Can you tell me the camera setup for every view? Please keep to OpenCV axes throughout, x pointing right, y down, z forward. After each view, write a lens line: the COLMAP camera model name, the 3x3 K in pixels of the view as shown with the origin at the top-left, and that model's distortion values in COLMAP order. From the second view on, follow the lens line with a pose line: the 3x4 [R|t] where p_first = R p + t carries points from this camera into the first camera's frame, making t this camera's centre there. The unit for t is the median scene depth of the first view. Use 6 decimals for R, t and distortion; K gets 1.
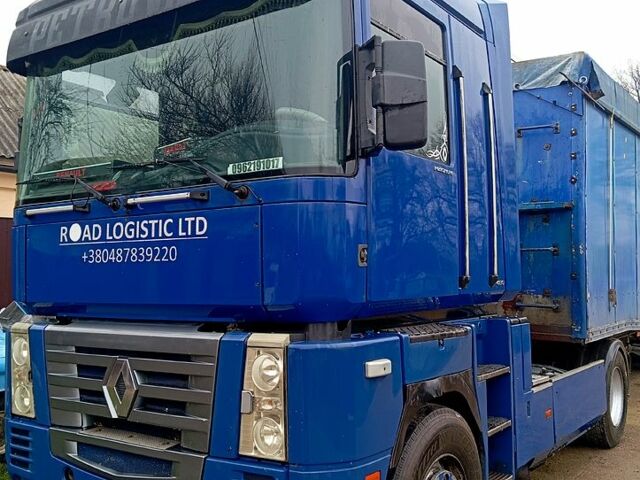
lens RADIAL K [[690.5, 0, 320.0], [0, 690.5, 240.0], [0, 0, 1]] dist [0.105667, -0.226384]
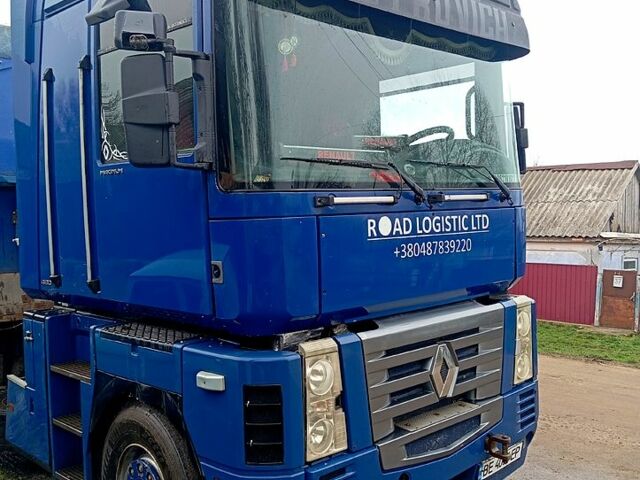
lens RADIAL K [[690.5, 0, 320.0], [0, 690.5, 240.0], [0, 0, 1]] dist [0.105667, -0.226384]
pose [[0.182818, -0.038717, 0.982384, -1.363178], [-0.024744, 0.998727, 0.043966, -0.032876], [-0.982835, -0.032346, 0.181627, 0.994092]]
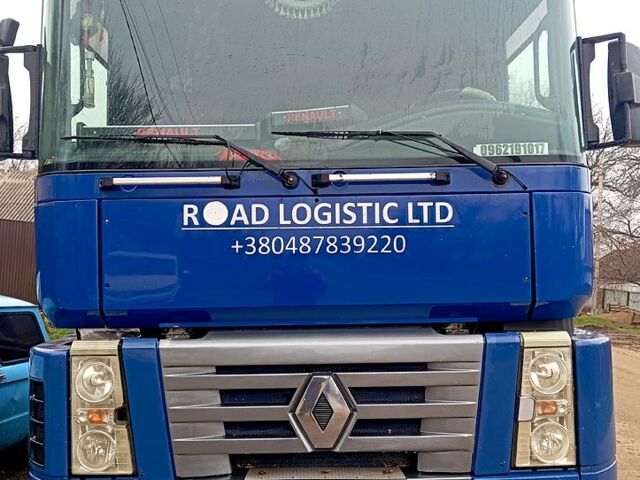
lens RADIAL K [[690.5, 0, 320.0], [0, 690.5, 240.0], [0, 0, 1]] dist [0.105667, -0.226384]
pose [[0.814783, 0.018931, 0.579457, -0.745175], [-0.023065, 0.999734, -0.000230, 0.016454], [-0.579307, -0.013178, 0.815003, 0.358499]]
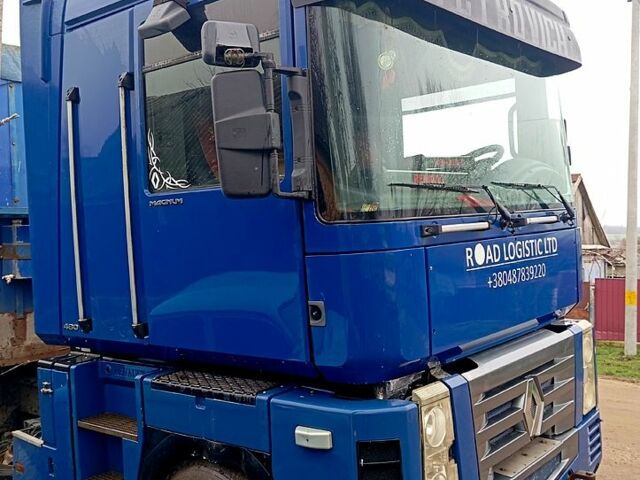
lens RADIAL K [[690.5, 0, 320.0], [0, 690.5, 240.0], [0, 0, 1]] dist [0.105667, -0.226384]
pose [[0.080763, -0.017782, 0.996575, -1.299178], [0.002198, 0.999842, 0.017662, -0.046999], [-0.996731, 0.000764, 0.080789, 1.216929]]
